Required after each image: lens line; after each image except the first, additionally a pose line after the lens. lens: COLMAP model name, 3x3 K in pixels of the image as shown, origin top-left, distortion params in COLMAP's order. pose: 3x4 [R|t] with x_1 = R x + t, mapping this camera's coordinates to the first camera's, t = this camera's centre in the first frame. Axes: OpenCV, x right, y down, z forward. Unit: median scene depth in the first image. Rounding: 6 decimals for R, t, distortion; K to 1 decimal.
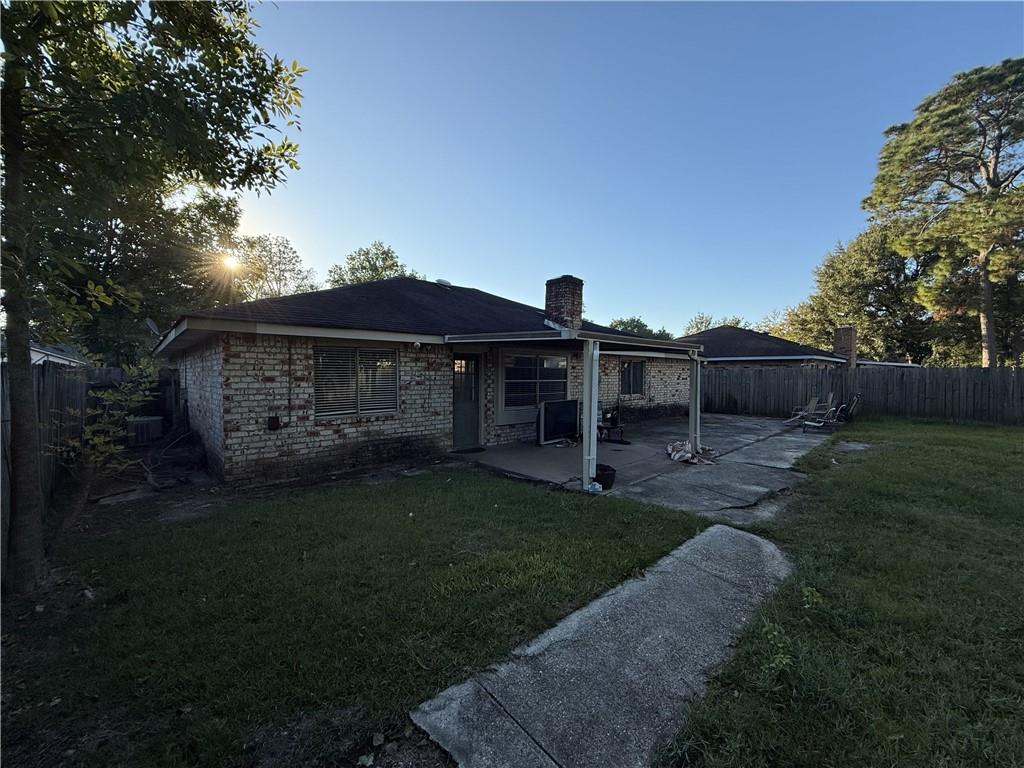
lens RADIAL K [[409.0, 0, 508.1], [0, 409.0, 384.5], [0, 0, 1]] dist [-0.000013, 0.000287]
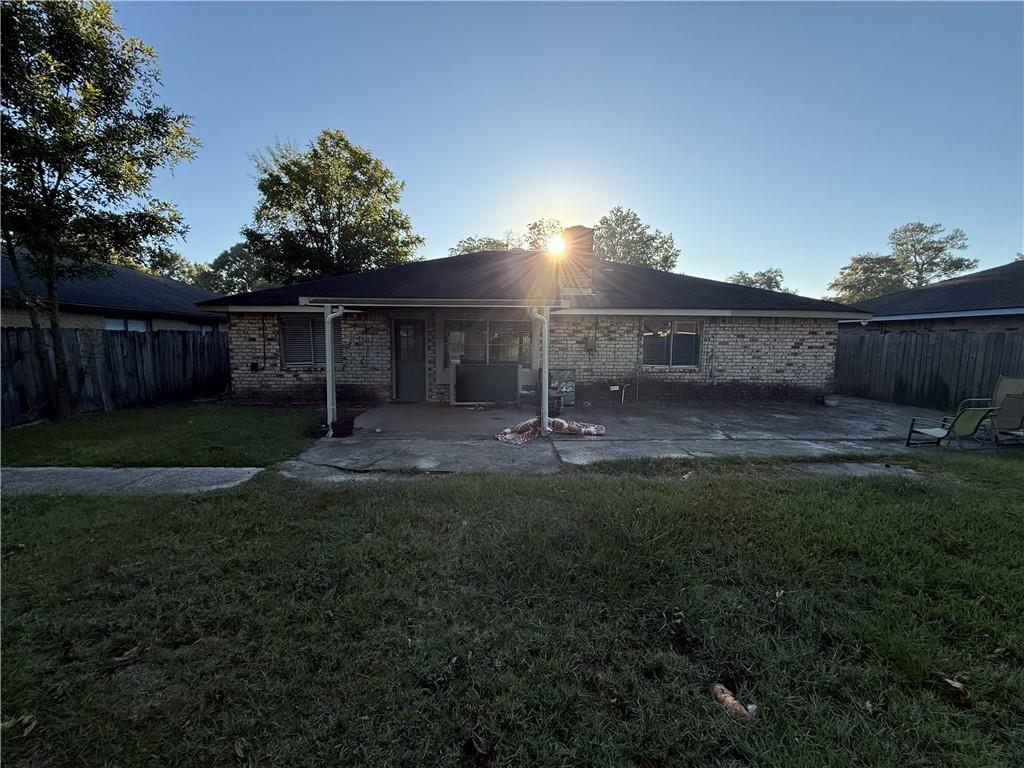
lens RADIAL K [[409.0, 0, 514.3], [0, 409.0, 383.9], [0, 0, 1]] dist [-0.000013, 0.000287]
pose [[0.755963, 0.074372, -0.650376, 1.132651], [-0.023311, 0.995953, 0.086794, -0.002160], [0.654199, -0.050453, 0.754637, 0.395596]]
